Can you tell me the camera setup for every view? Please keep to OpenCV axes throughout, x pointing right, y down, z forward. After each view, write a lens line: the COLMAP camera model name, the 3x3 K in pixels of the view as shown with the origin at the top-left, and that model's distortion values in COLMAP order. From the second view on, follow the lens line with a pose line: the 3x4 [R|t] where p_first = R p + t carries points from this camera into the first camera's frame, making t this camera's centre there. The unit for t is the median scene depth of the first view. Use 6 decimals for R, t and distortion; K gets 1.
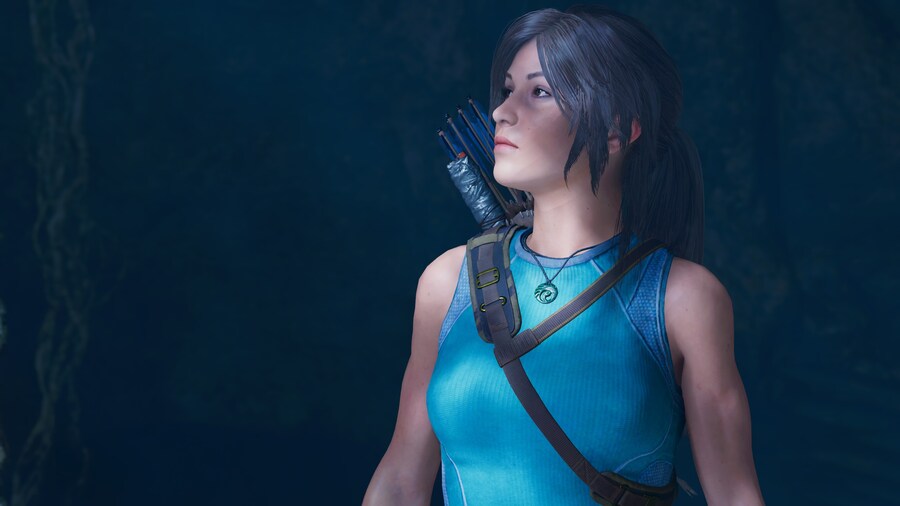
lens RADIAL K [[2481.6, 0, 450.0], [0, 2481.6, 253.0], [0, 0, 1]] dist [0.052974, 0.098509]
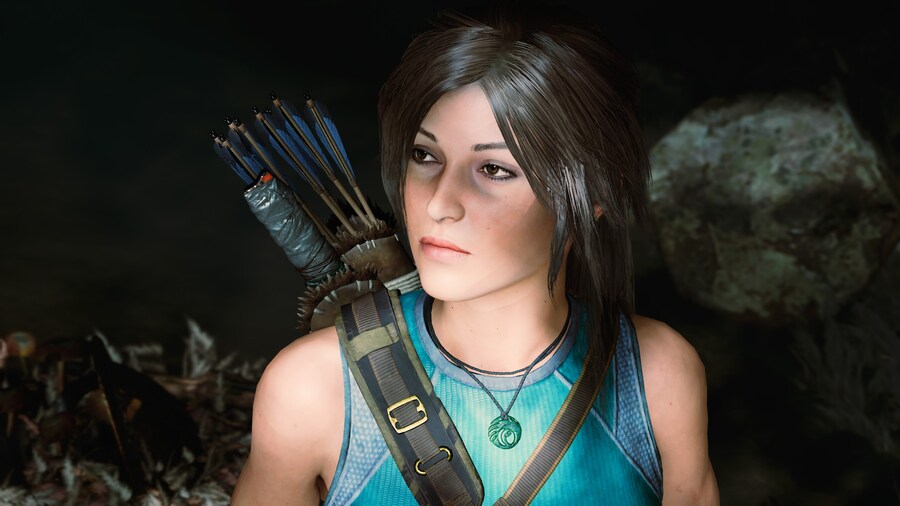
lens RADIAL K [[2481.6, 0, 450.0], [0, 2481.6, 253.0], [0, 0, 1]] dist [0.052974, 0.098509]
pose [[0.881286, -0.206784, 0.424941, -0.260326], [0.036422, 0.926234, 0.375185, -0.292165], [-0.471177, -0.315168, 0.823809, 0.447197]]
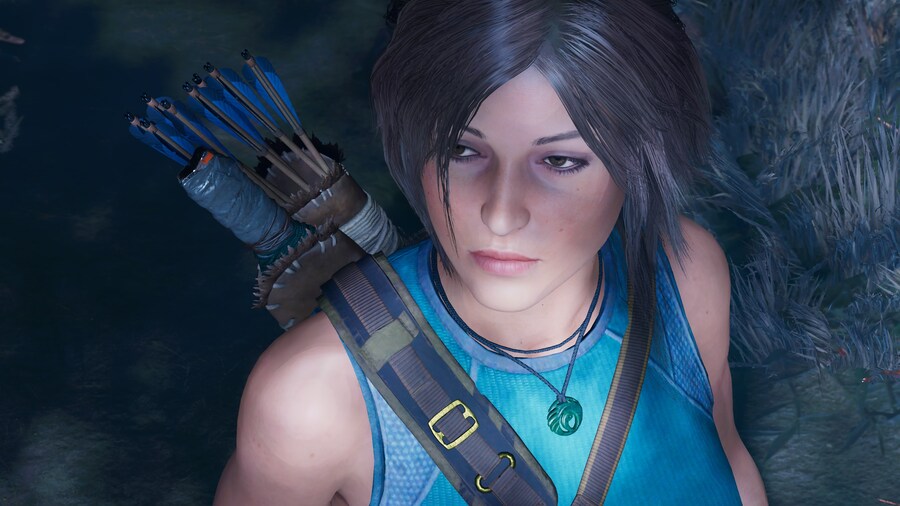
lens RADIAL K [[2481.6, 0, 450.0], [0, 2481.6, 253.0], [0, 0, 1]] dist [0.052974, 0.098509]
pose [[0.685827, -0.493269, 0.535096, -0.275596], [0.056157, 0.768936, 0.636855, -0.389631], [-0.725595, -0.406723, 0.555057, 0.706638]]
